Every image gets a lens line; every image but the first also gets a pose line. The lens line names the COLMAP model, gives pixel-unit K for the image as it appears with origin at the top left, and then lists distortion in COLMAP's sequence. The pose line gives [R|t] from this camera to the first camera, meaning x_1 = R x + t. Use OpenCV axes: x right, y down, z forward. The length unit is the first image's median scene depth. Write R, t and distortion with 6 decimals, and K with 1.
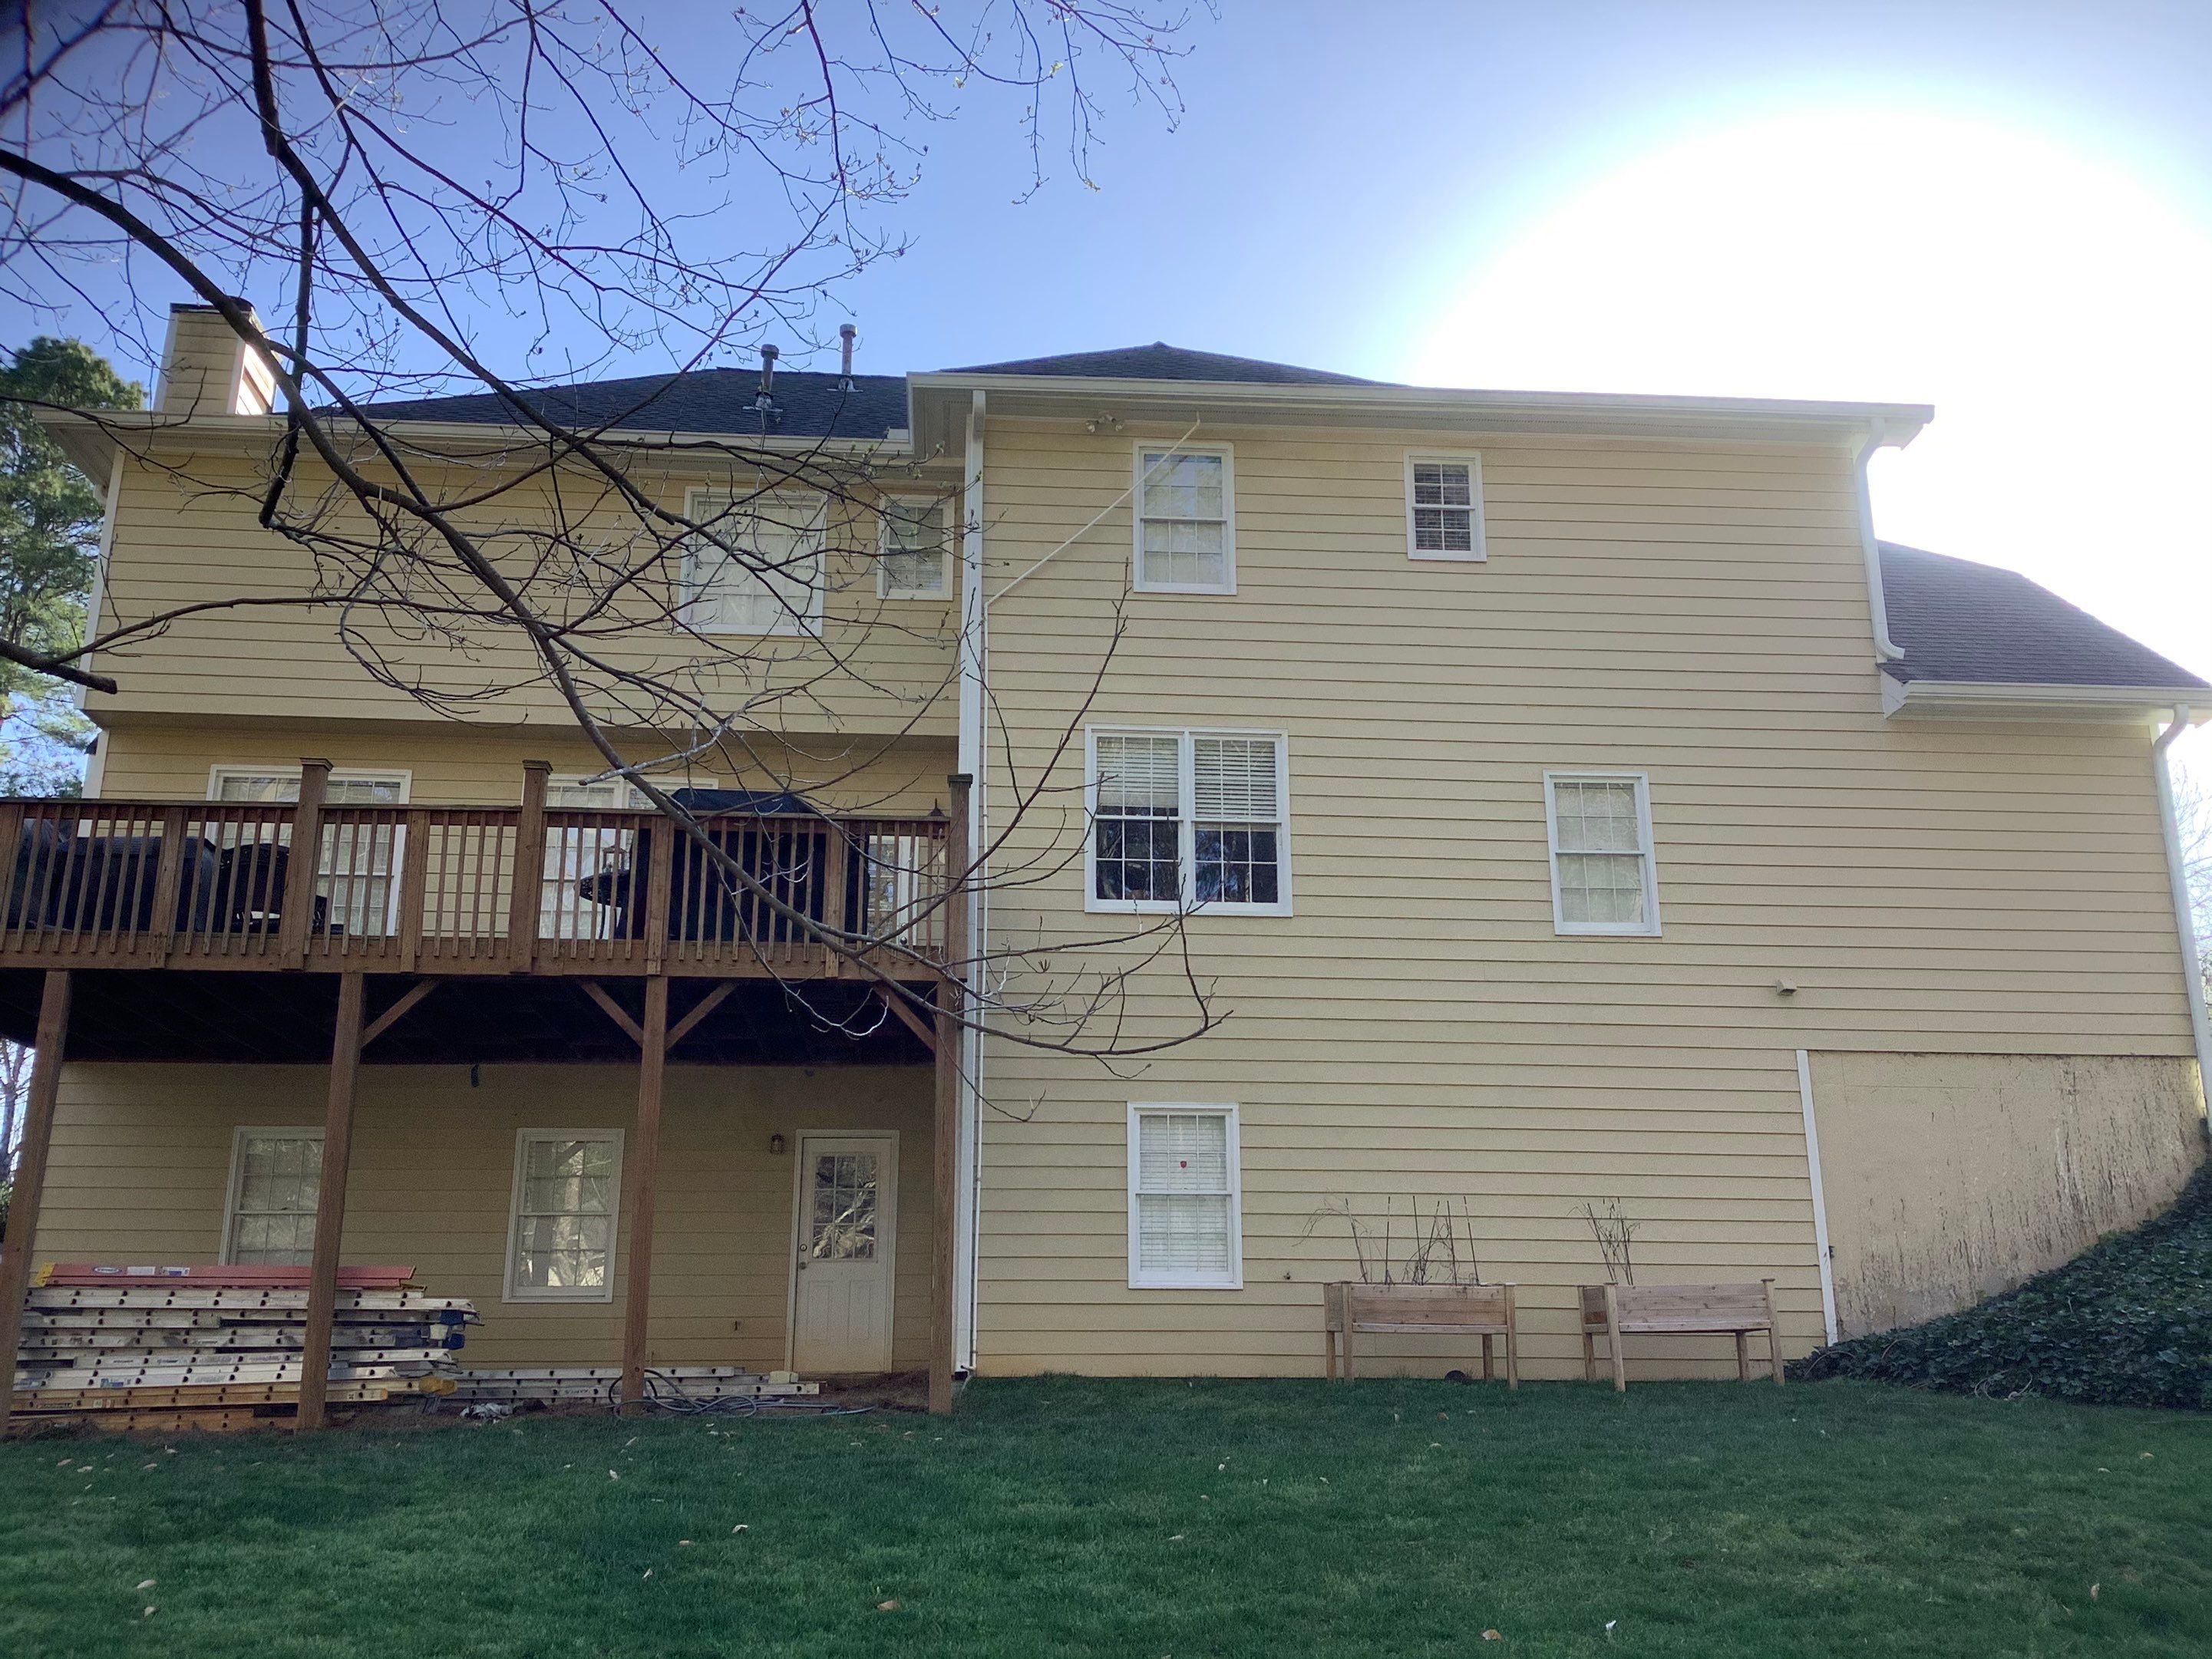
lens RADIAL K [[1981.1, 0, 1097.0], [0, 1981.1, 819.6], [0, 0, 1]] dist [0.084927, -0.082073]
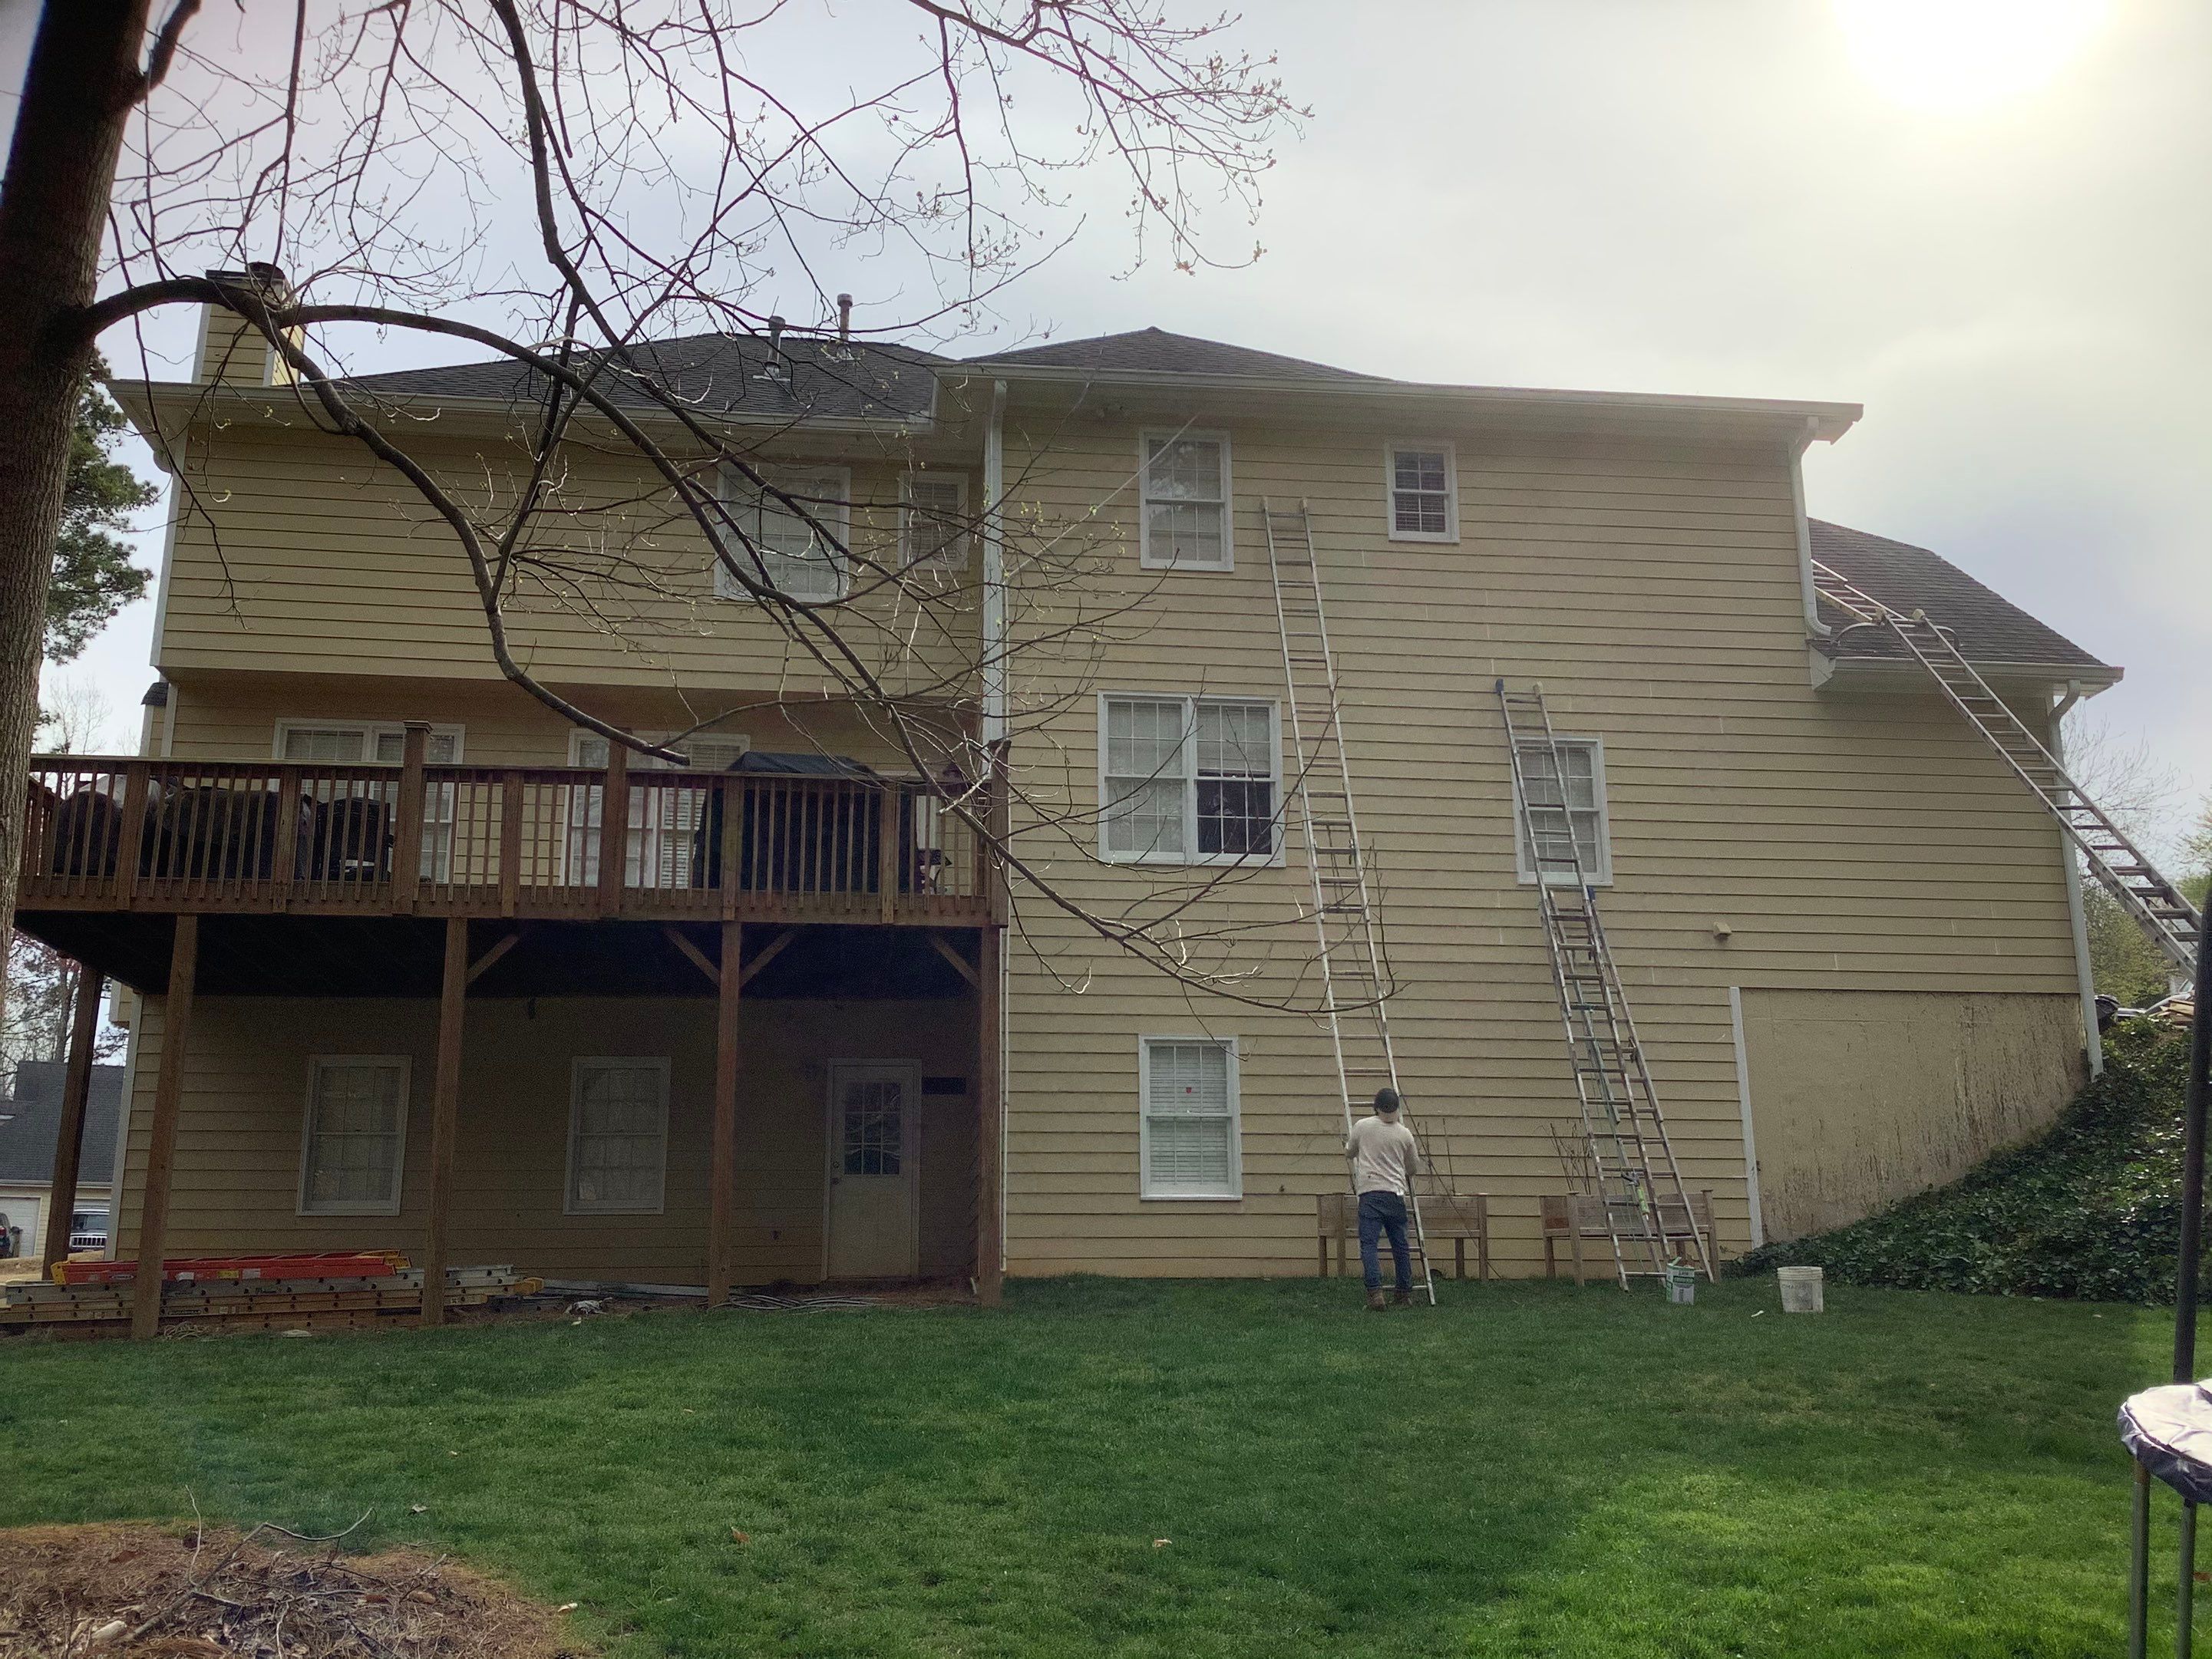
lens RADIAL K [[1981.1, 0, 1097.7], [0, 1981.1, 818.2], [0, 0, 1]] dist [0.084927, -0.082073]
pose [[0.998977, 0.005907, 0.044825, -0.061663], [-0.007518, 0.999328, 0.035867, -0.019287], [-0.044583, -0.036168, 0.998351, -0.108143]]
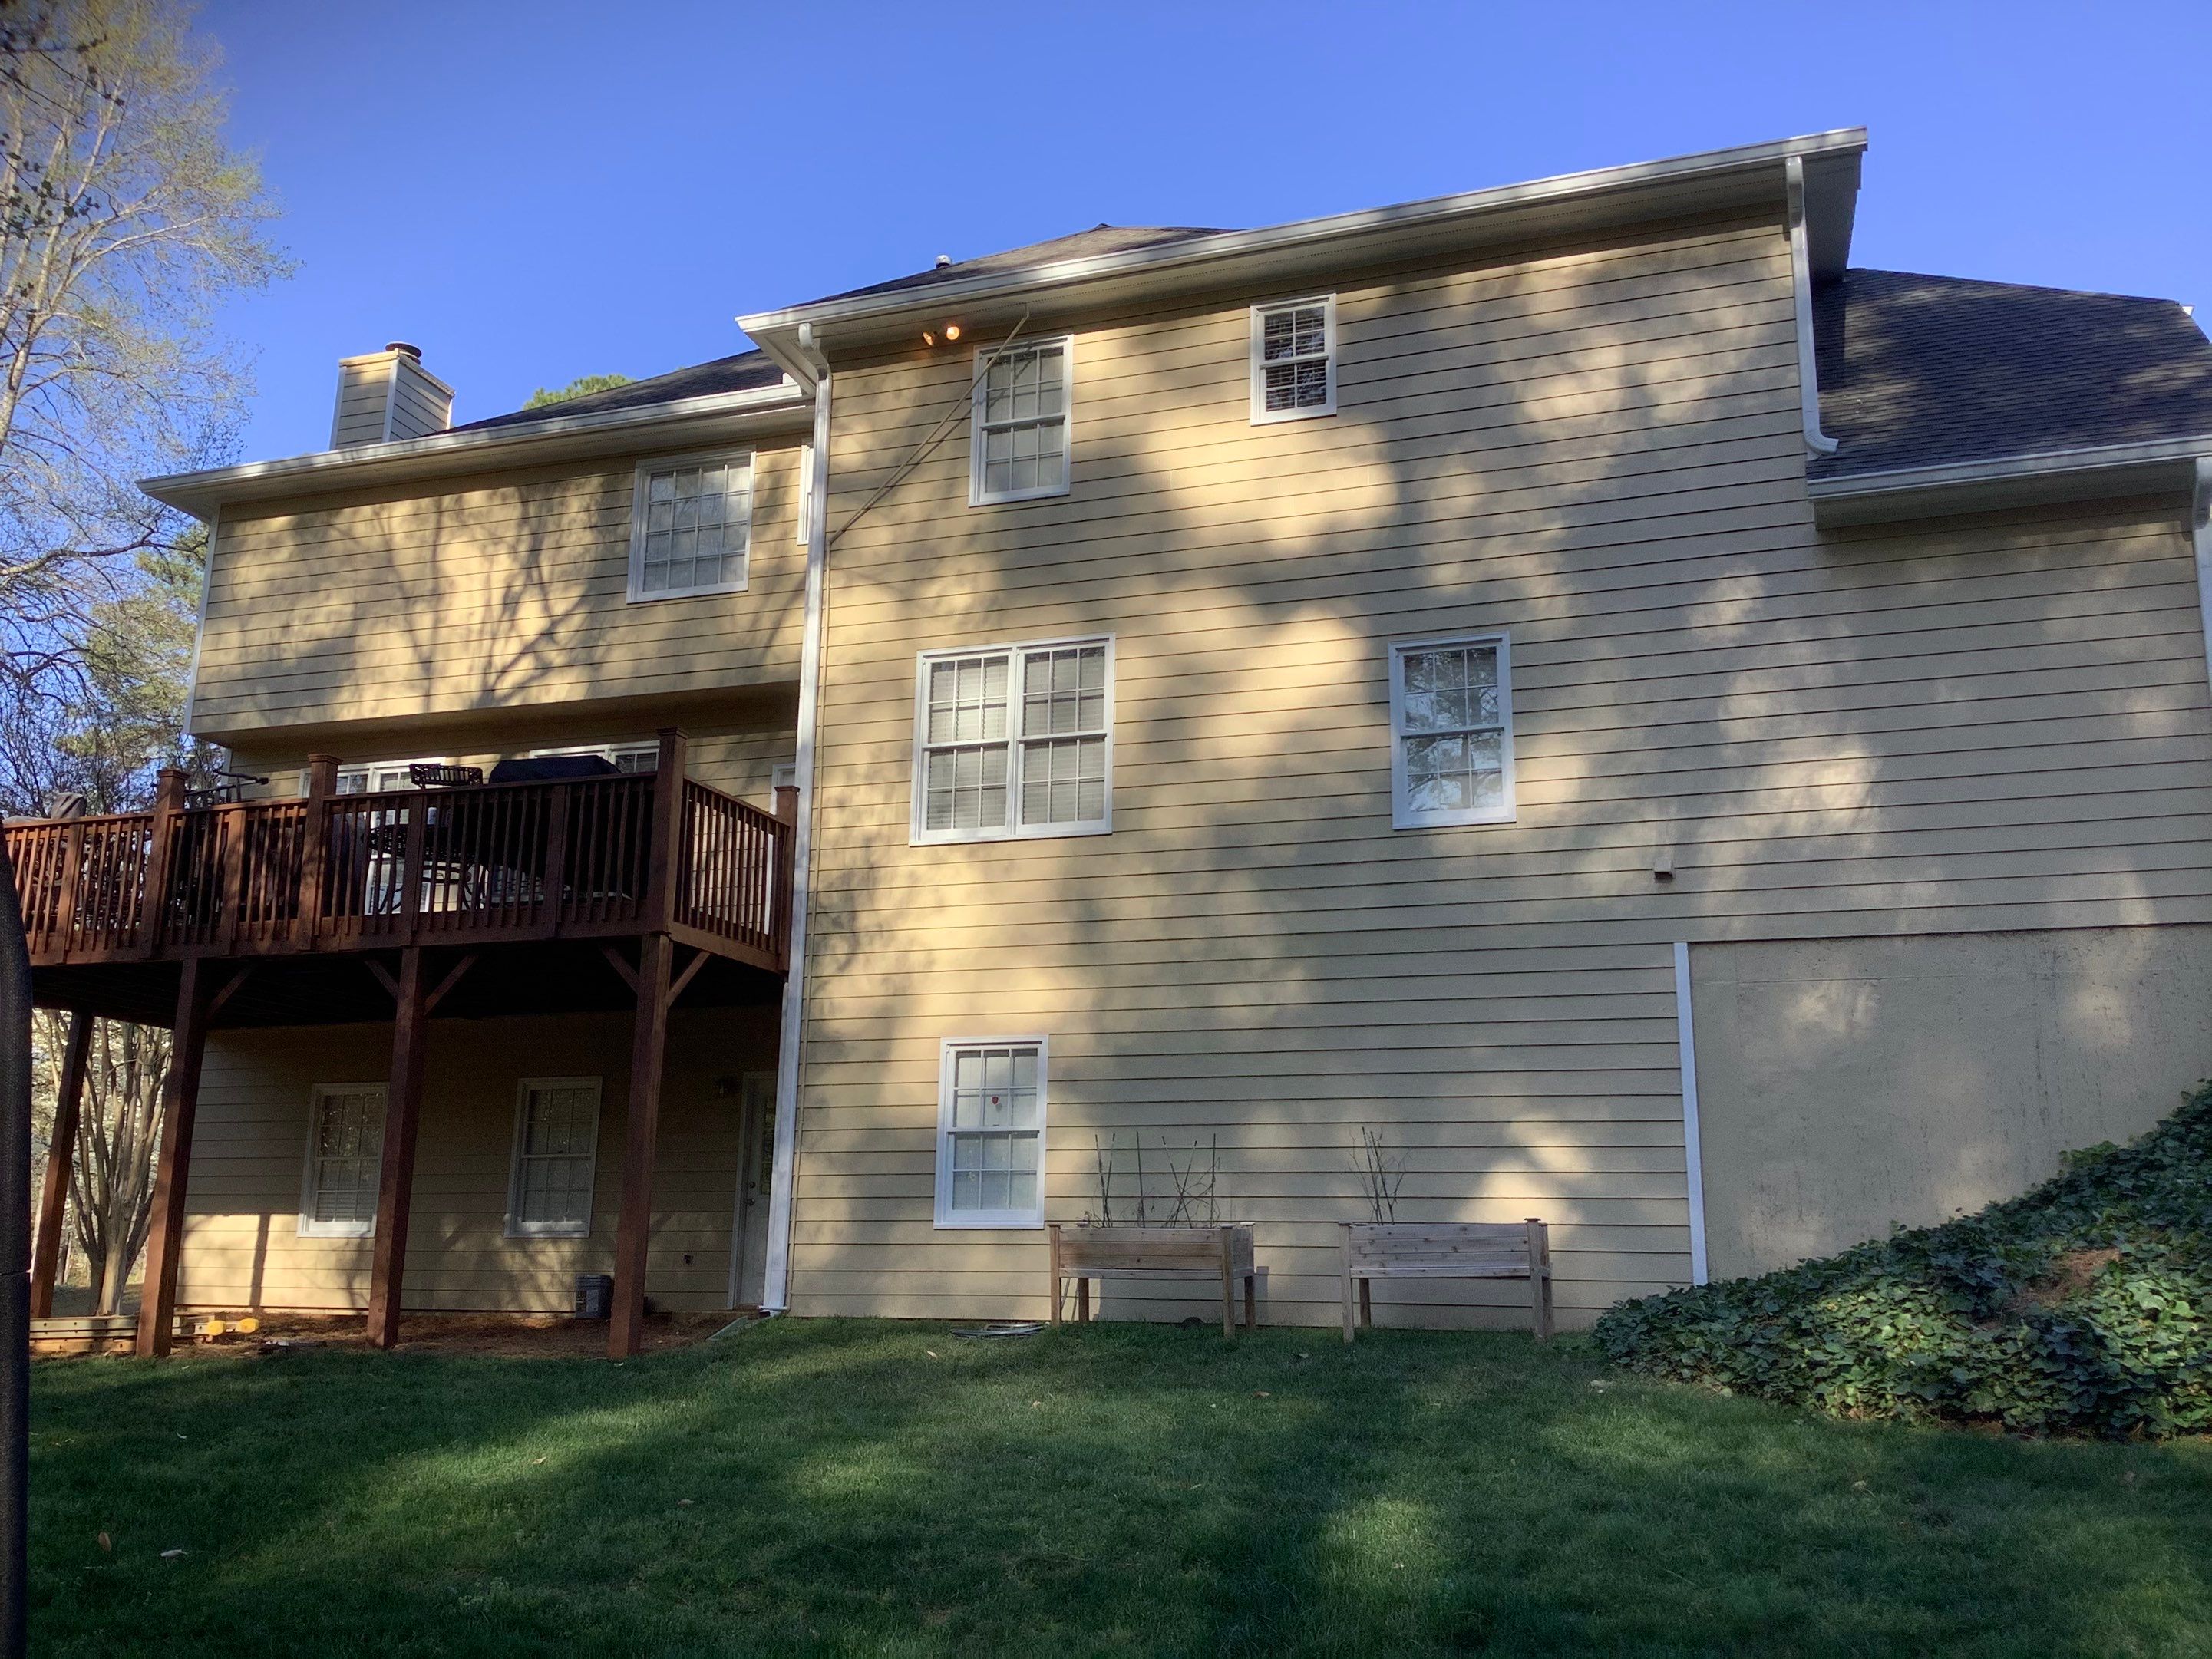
lens RADIAL K [[1981.1, 0, 1114.7], [0, 1981.1, 853.8], [0, 0, 1]] dist [0.084927, -0.082073]
pose [[0.915124, -0.075043, -0.396126, 0.528683], [0.098809, 0.994306, 0.039902, 0.023703], [0.390876, -0.075656, 0.917329, 0.160119]]
